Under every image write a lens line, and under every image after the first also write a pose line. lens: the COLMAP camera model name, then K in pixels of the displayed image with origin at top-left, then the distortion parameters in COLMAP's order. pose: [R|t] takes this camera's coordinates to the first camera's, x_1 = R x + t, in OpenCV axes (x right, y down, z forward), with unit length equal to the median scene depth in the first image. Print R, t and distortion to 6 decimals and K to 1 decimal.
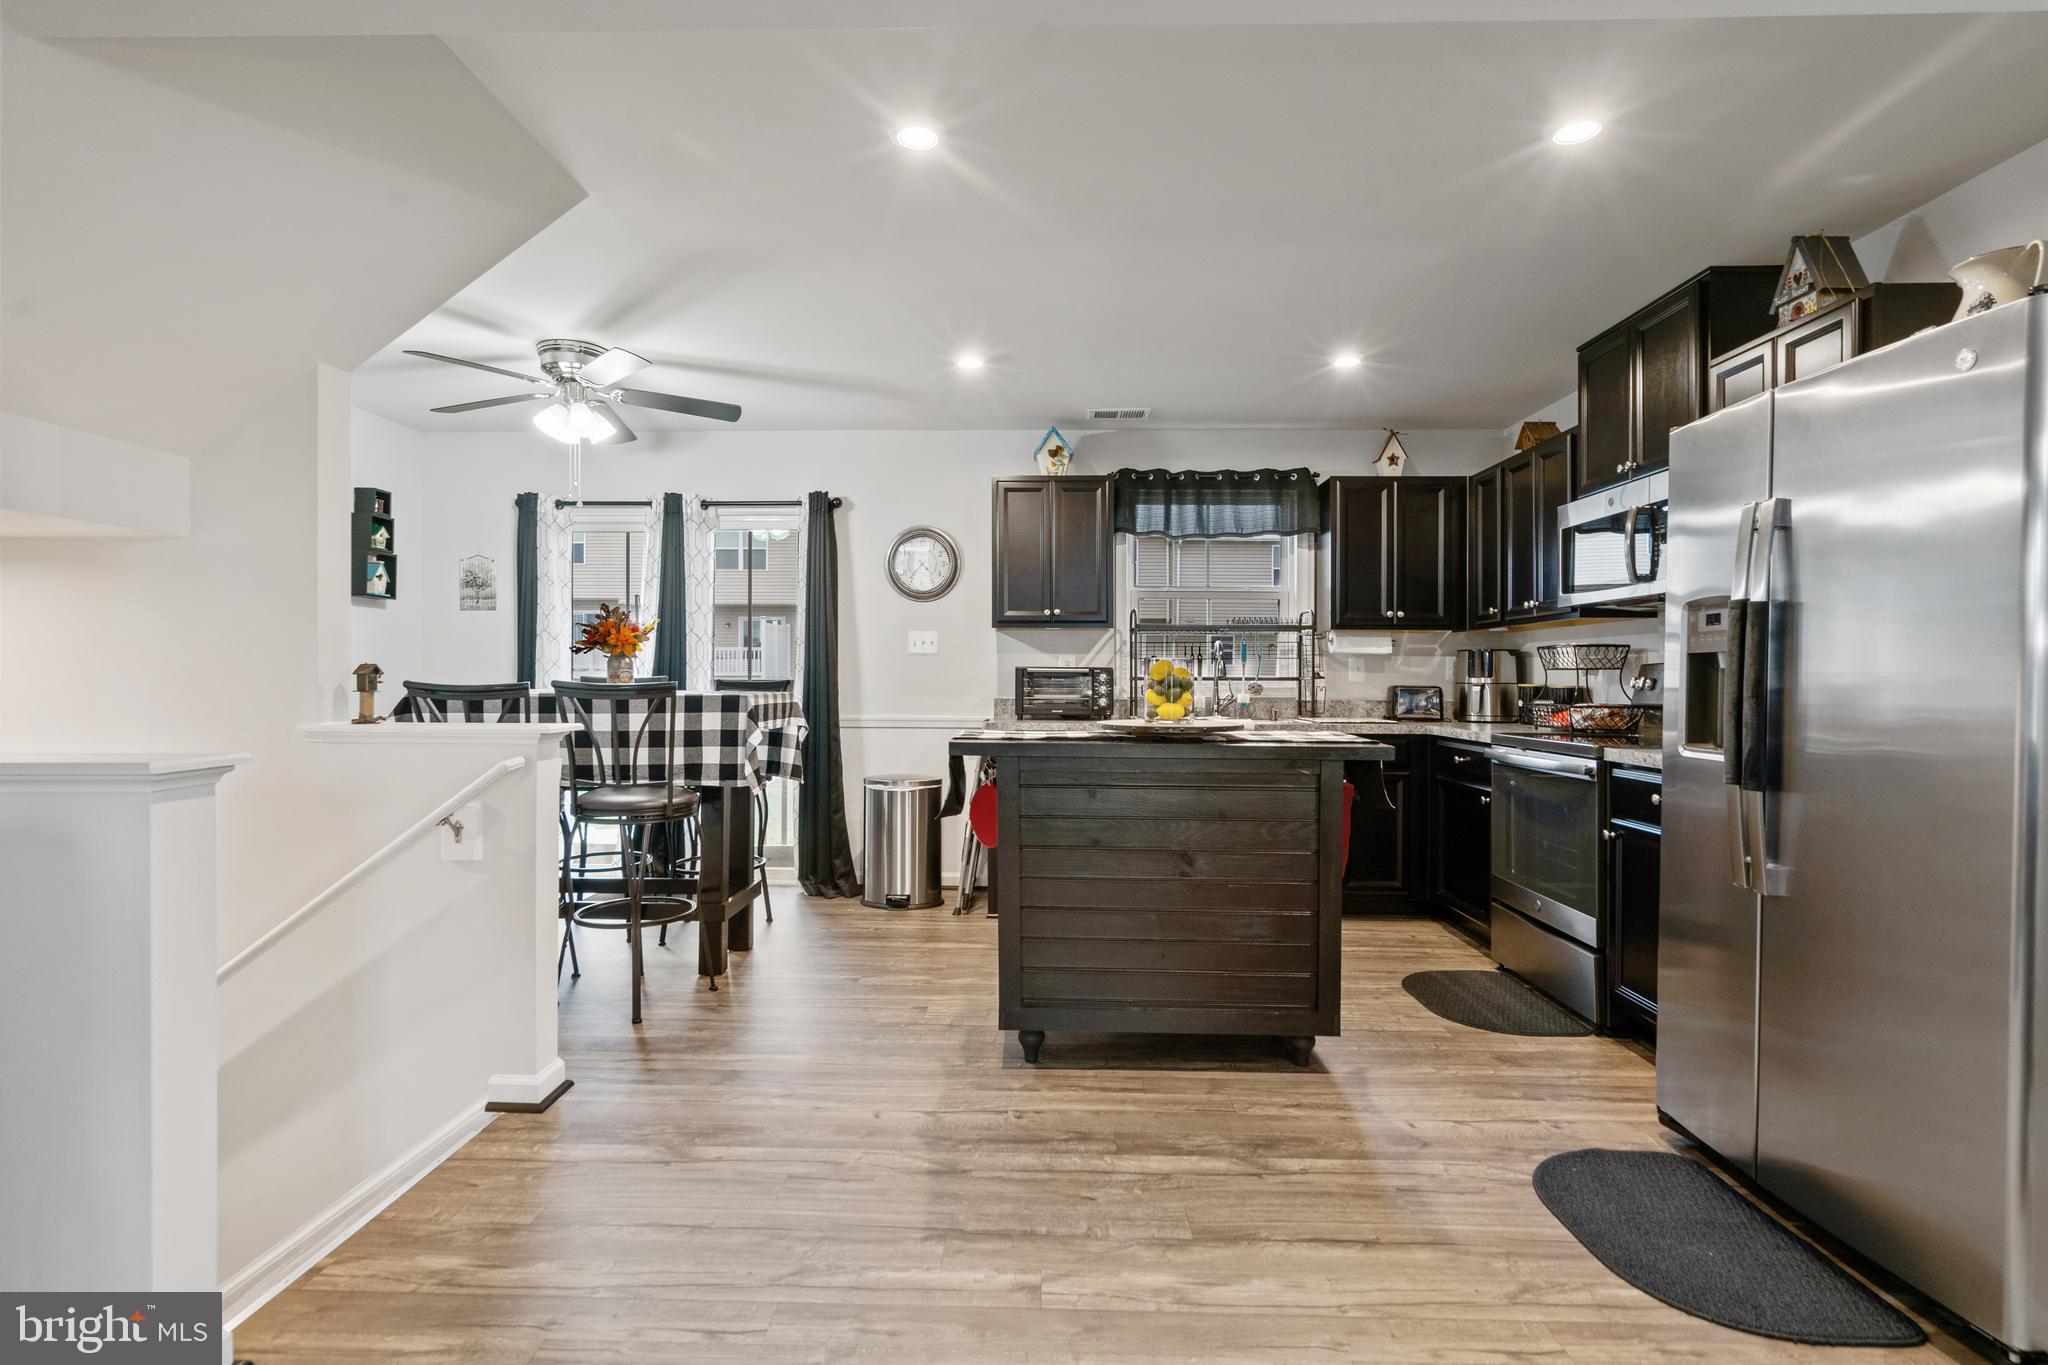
lens RADIAL K [[989.0, 0, 1018.6], [0, 989.0, 678.9], [0, 0, 1]] dist [0.002025, 0.000810]
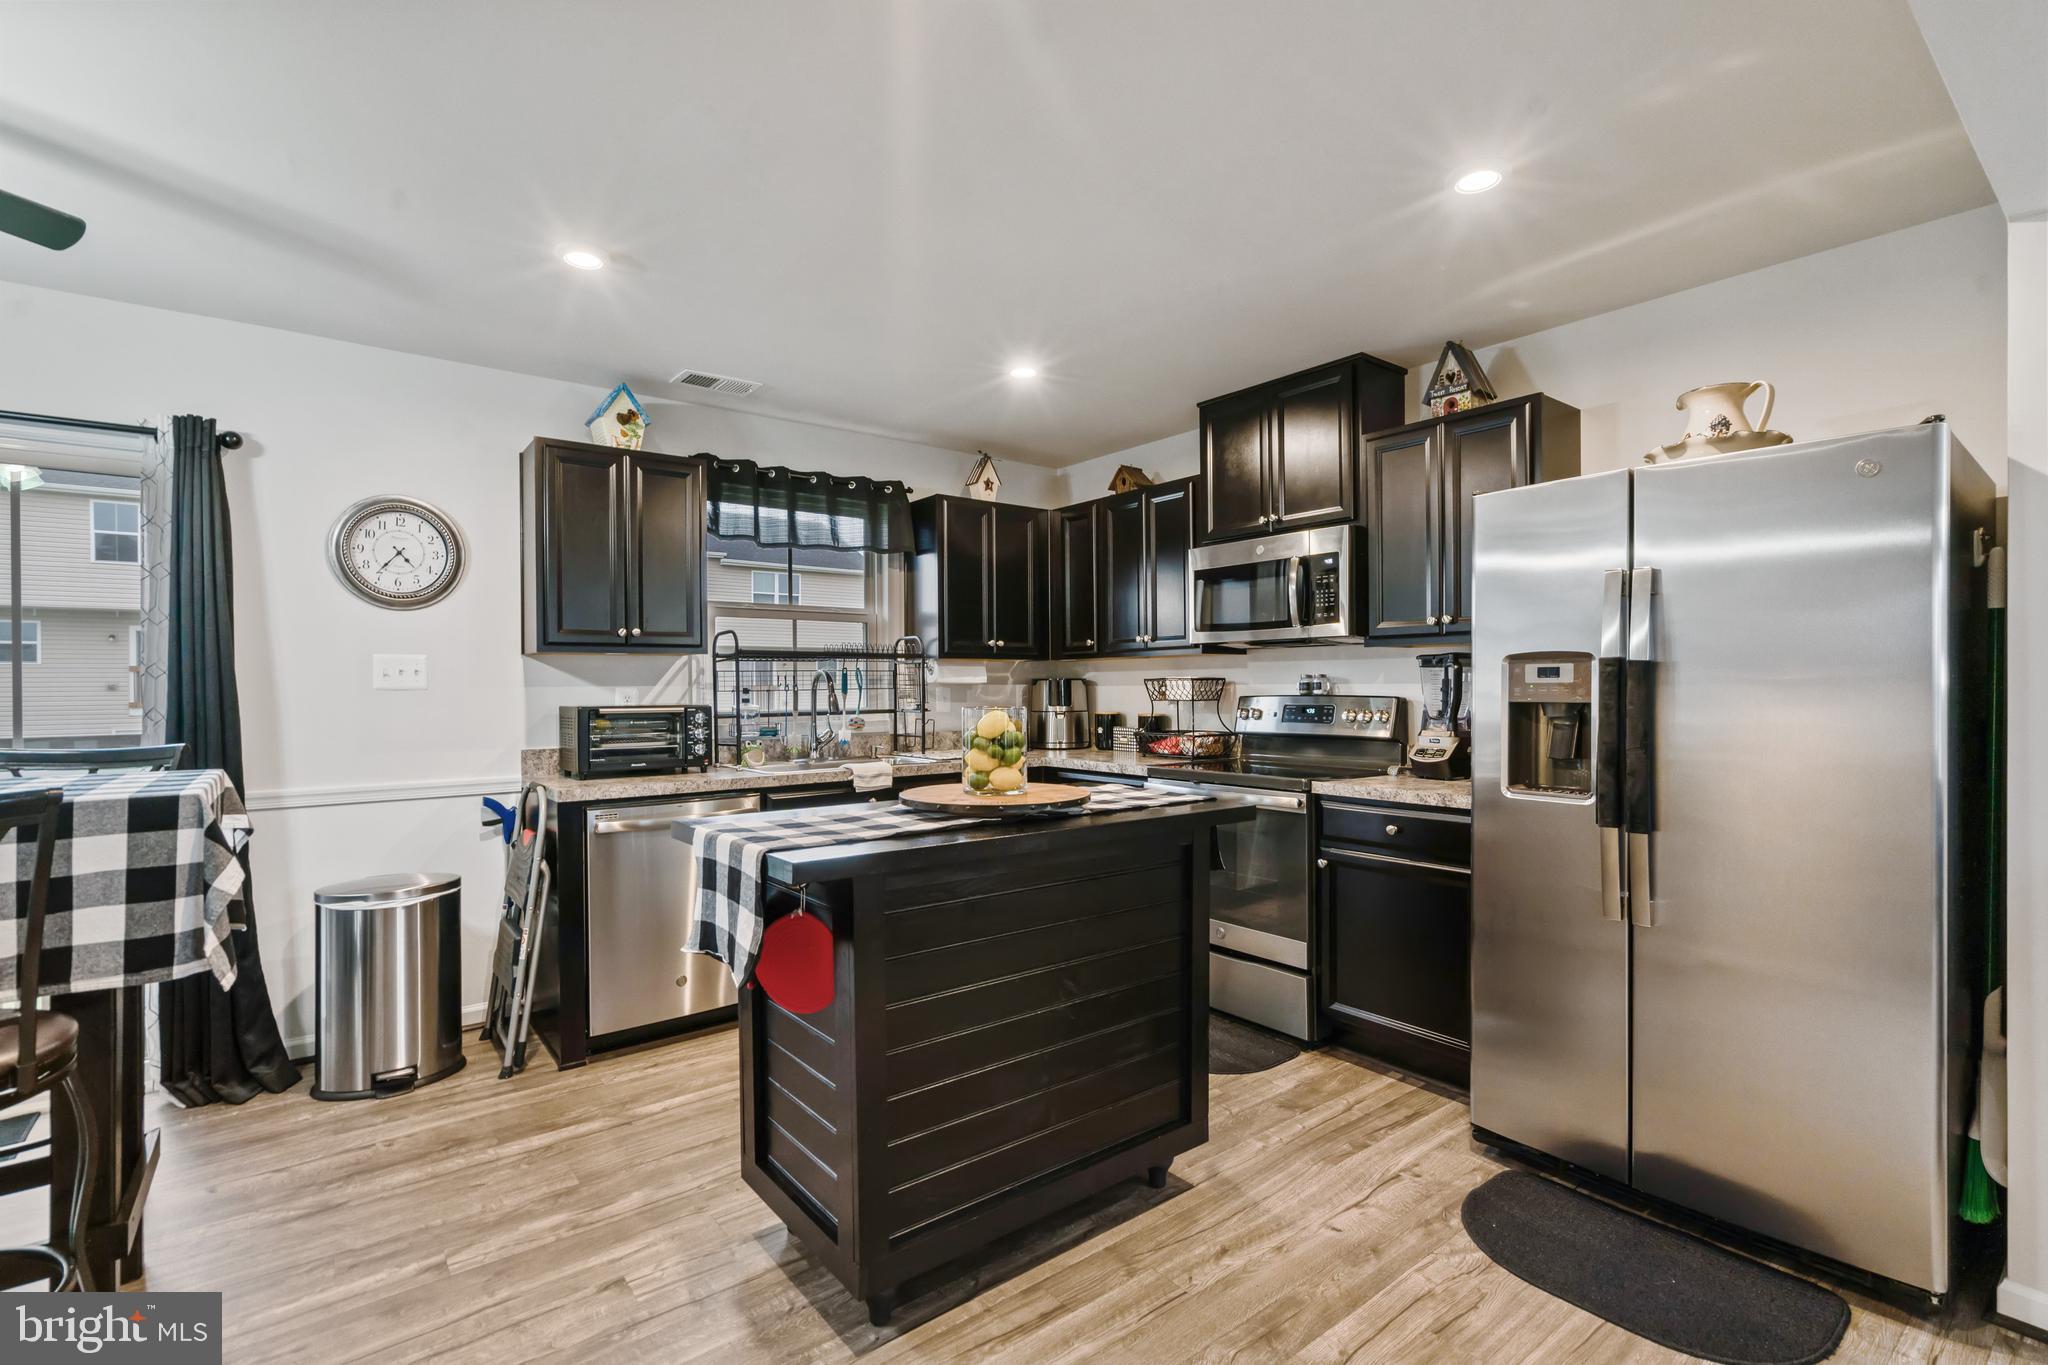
lens RADIAL K [[935.7, 0, 1021.2], [0, 935.7, 687.4], [0, 0, 1]] dist [-0.000135, 0.000698]
pose [[0.772207, -0.011636, 0.635265, -0.207529], [0.011356, 0.999925, 0.004510, -0.028749], [-0.635270, 0.003731, 0.772281, 0.300729]]
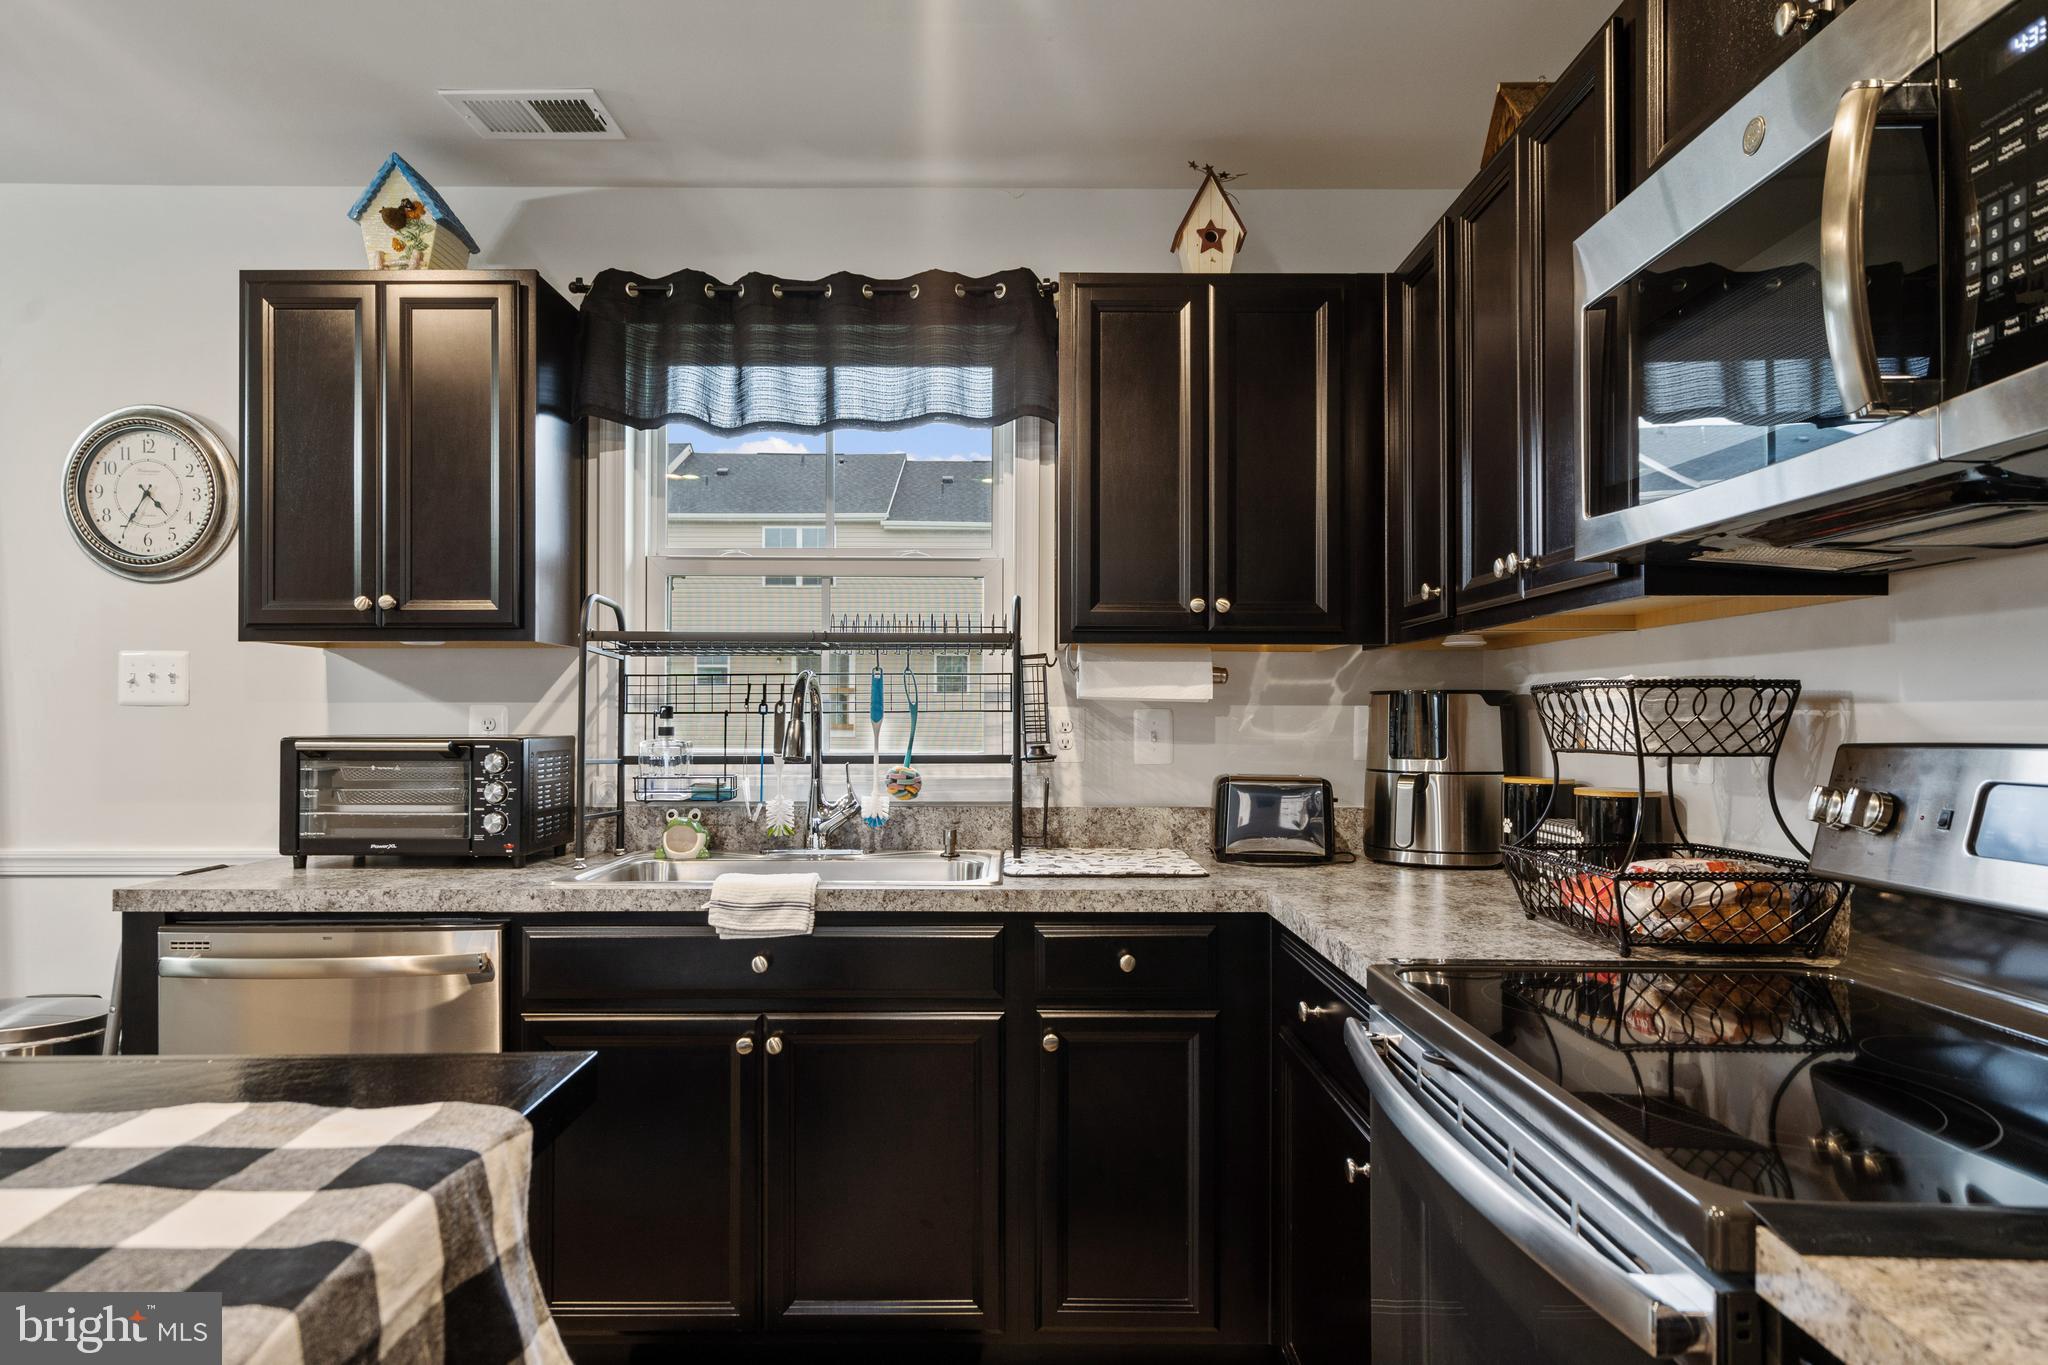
lens RADIAL K [[1216.4, 0, 1018.1], [0, 1216.4, 708.9], [0, 0, 1]] dist [0.001837, 0.000480]
pose [[0.999626, -0.002887, 0.027212, 0.317854], [0.003089, 0.999968, -0.007375, -0.021128], [-0.027190, 0.007456, 0.999602, 0.551144]]
